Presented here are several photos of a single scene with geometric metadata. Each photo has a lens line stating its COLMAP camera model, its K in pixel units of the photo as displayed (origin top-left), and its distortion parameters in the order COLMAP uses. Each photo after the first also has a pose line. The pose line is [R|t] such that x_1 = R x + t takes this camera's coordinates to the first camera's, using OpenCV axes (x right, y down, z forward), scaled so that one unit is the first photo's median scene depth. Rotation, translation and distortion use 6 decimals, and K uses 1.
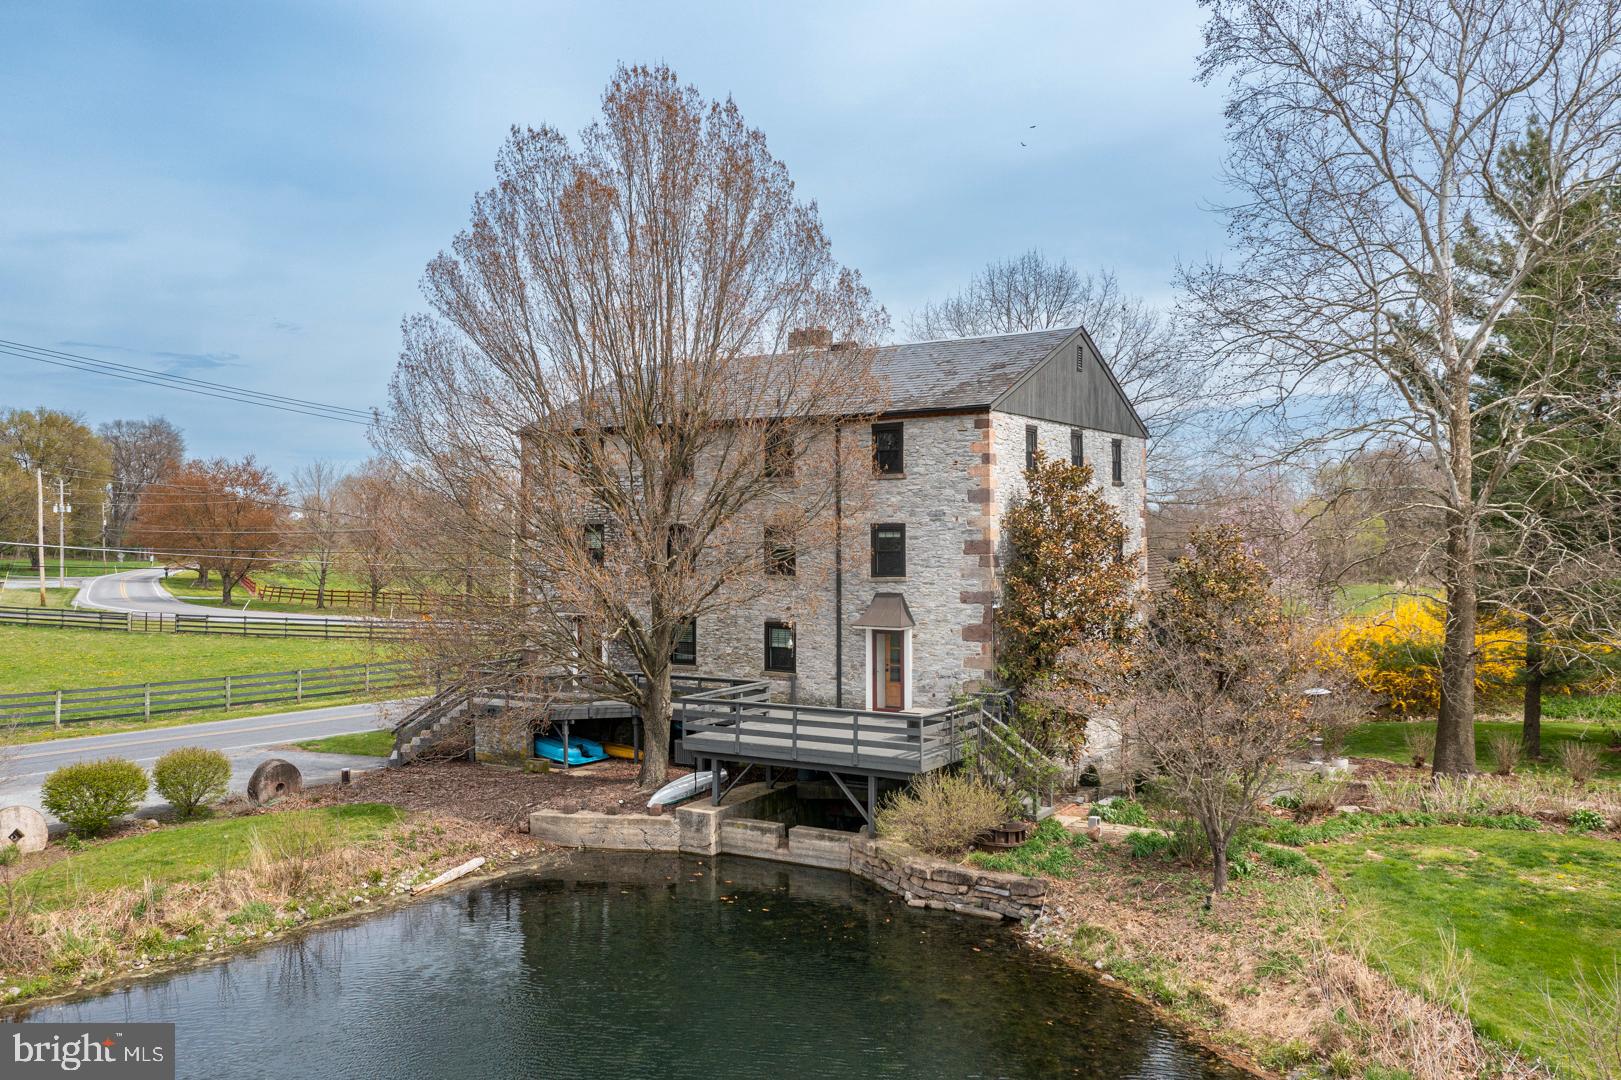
lens RADIAL K [[1314.2, 0, 810.5], [0, 1314.2, 540.0], [0, 0, 1]] dist [-0.015806, -0.001263]
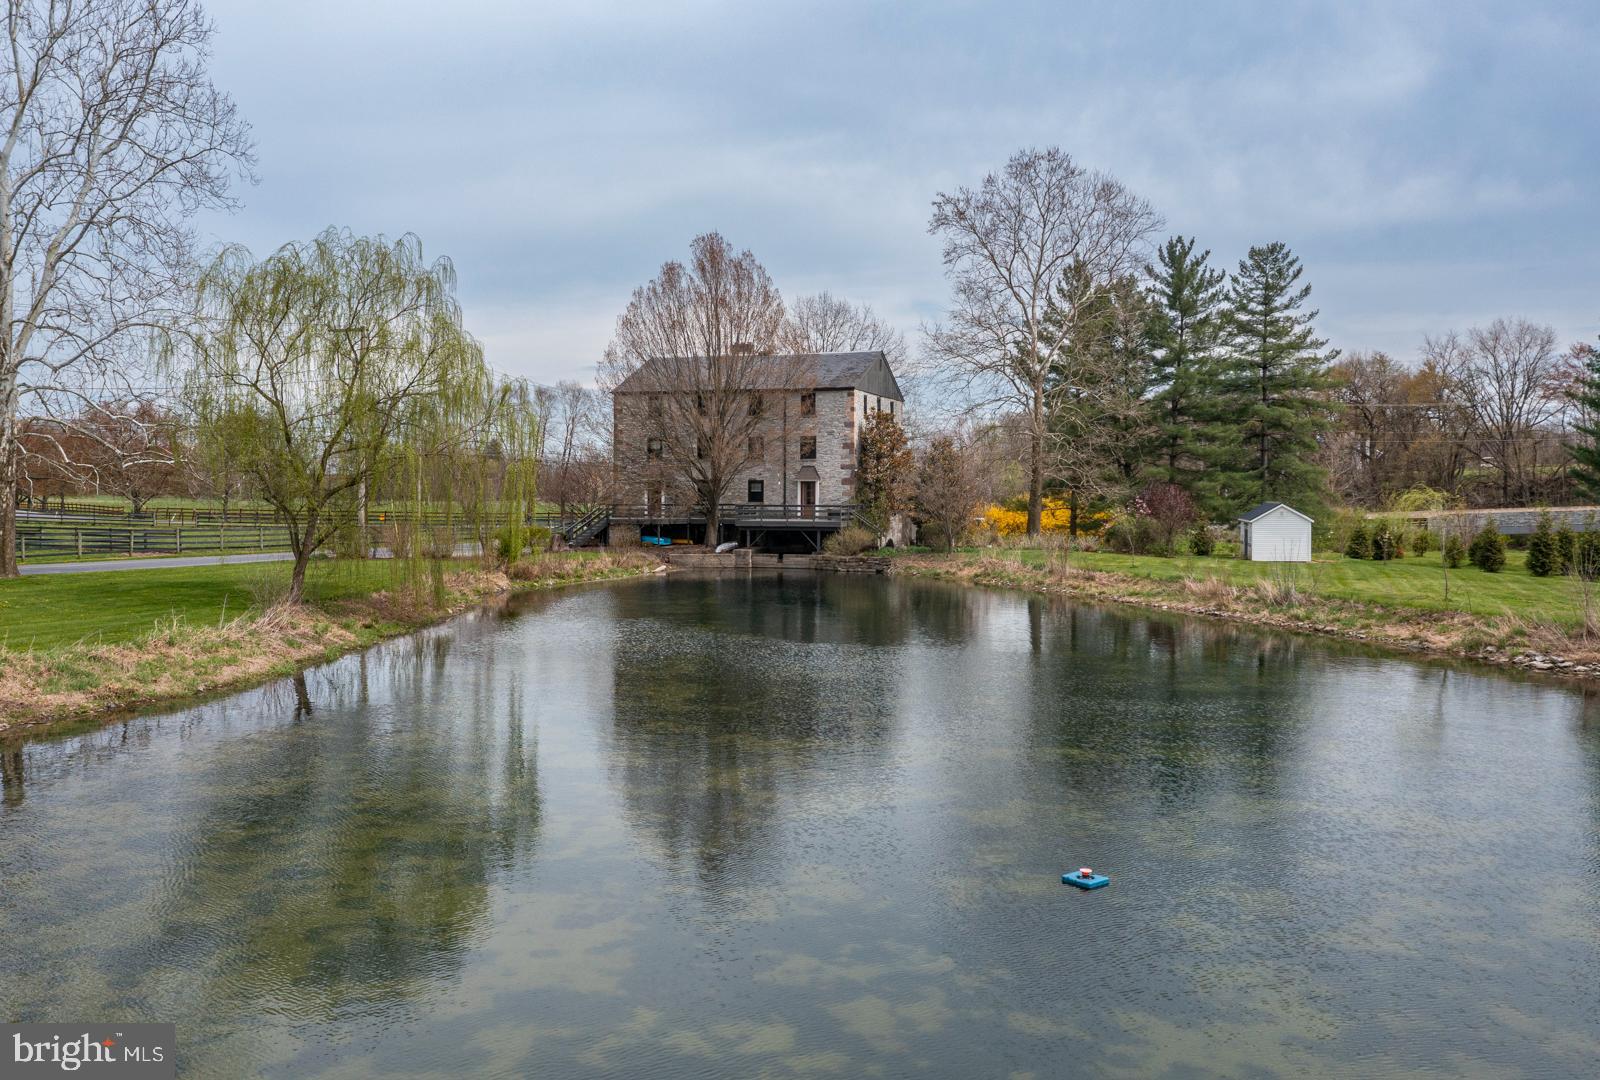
lens RADIAL K [[1271.3, 0, 800.0], [0, 1271.3, 540.0], [0, 0, 1]] dist [0.001405, 0.000185]
pose [[0.972757, -0.003954, 0.231794, -0.481762], [-0.003974, 0.999423, 0.033728, 0.096073], [-0.231793, -0.033730, 0.972180, -1.206242]]
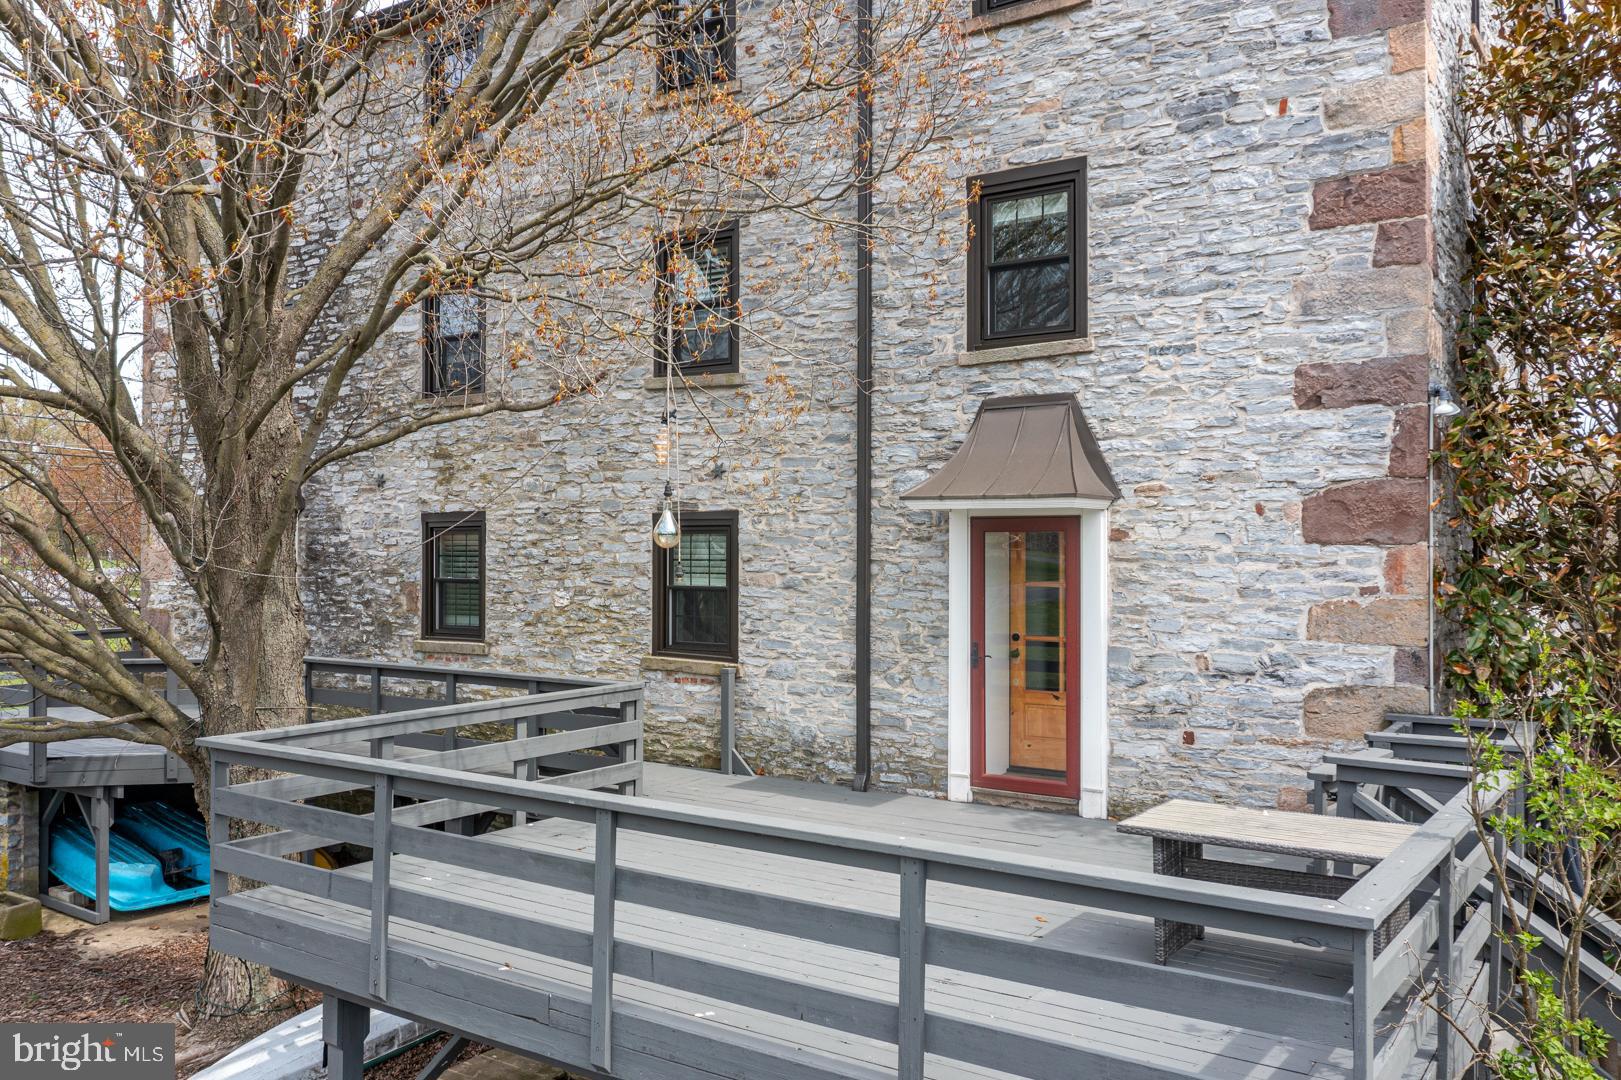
lens RADIAL K [[1314.2, 0, 810.5], [0, 1314.2, 540.0], [0, 0, 1]] dist [-0.015806, -0.001263]
pose [[0.998931, 0.008958, -0.045347, 0.023746], [-0.009600, 0.999856, -0.013969, 0.078288], [0.045215, 0.014390, 0.998874, 0.697759]]
